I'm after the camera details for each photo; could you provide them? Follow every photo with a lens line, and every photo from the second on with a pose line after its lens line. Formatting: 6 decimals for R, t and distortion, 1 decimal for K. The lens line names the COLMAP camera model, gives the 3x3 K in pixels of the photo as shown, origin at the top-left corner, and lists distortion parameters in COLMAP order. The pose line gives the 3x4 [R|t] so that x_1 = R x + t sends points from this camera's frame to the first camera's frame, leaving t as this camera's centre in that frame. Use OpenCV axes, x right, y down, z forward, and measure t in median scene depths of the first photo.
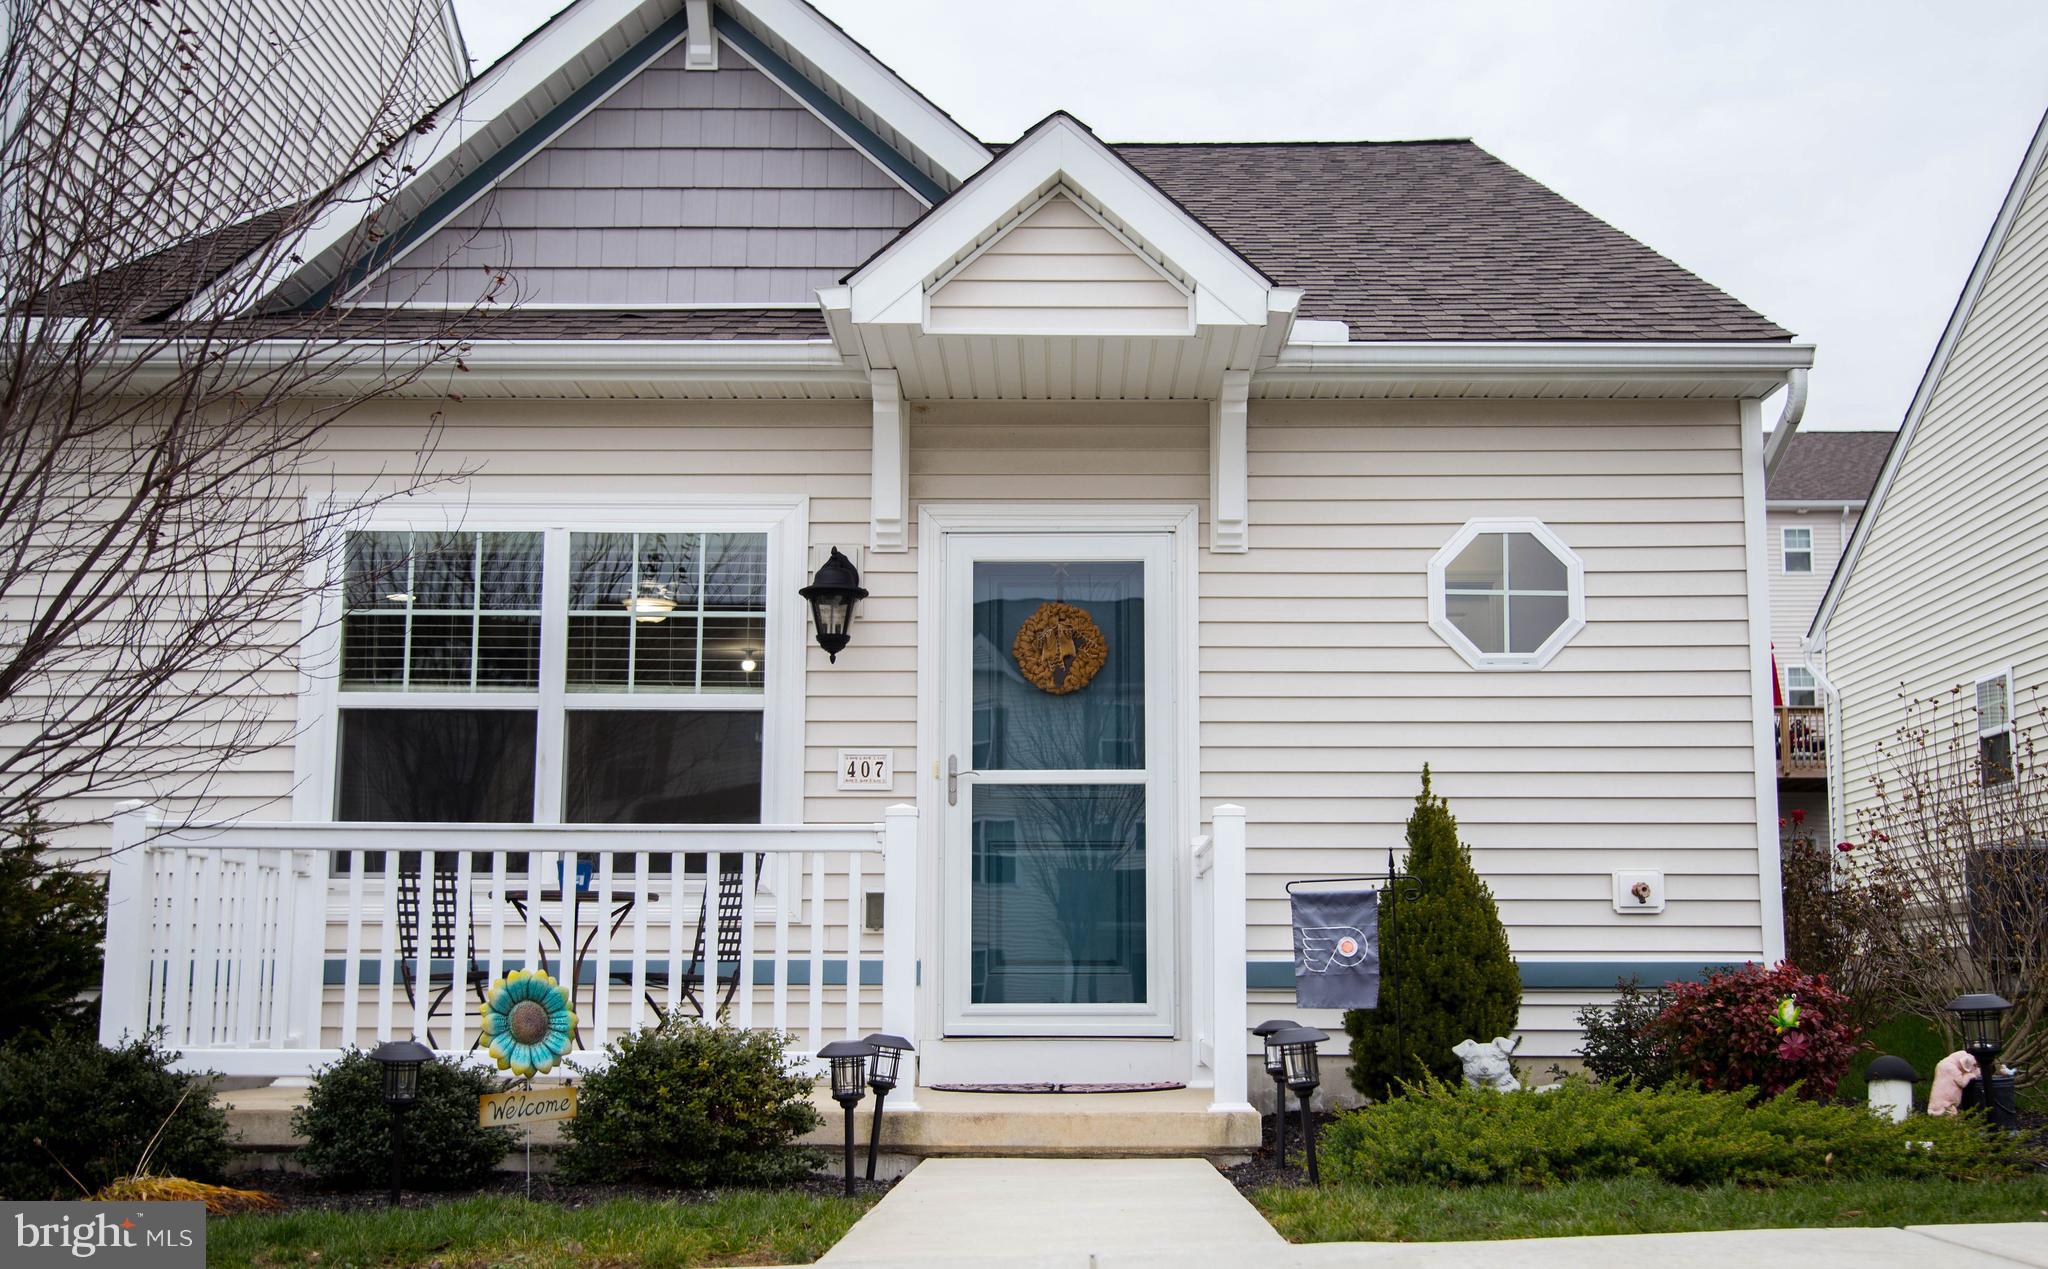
lens RADIAL K [[2294.8, 0, 1021.3], [0, 2294.8, 656.2], [0, 0, 1]] dist [0.071344, 0.000000]
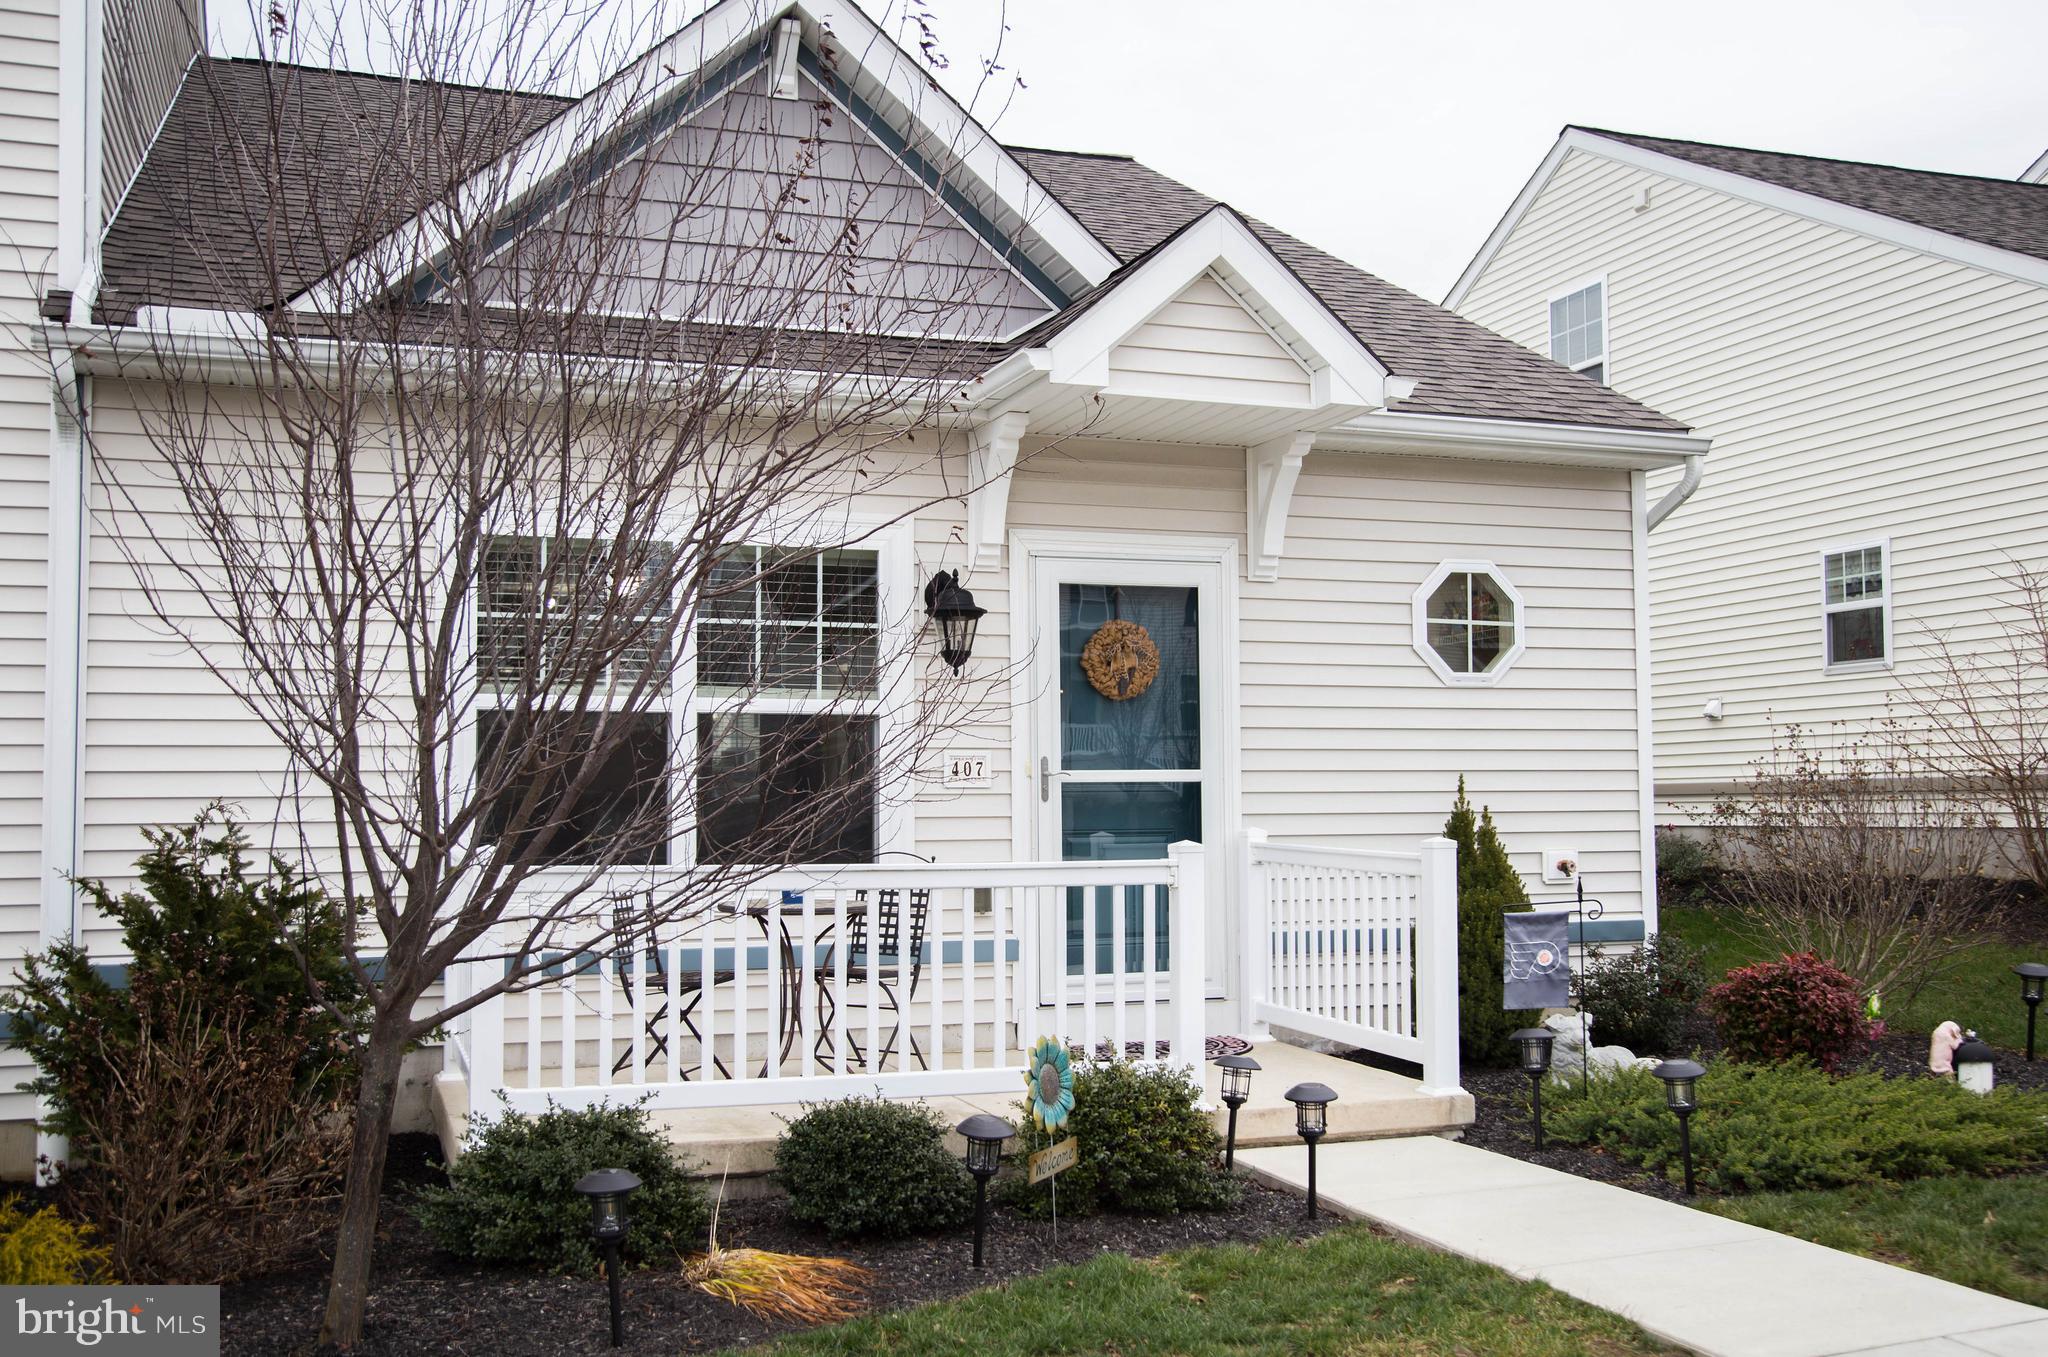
lens RADIAL K [[1991.6, 0, 1029.9], [0, 1991.6, 662.9], [0, 0, 1]] dist [0.008607, 0.000000]
pose [[0.939062, 0.015845, 0.343382, -0.371350], [-0.042902, 0.996529, 0.071343, -0.071875], [-0.341060, -0.081728, 0.936482, 0.092461]]
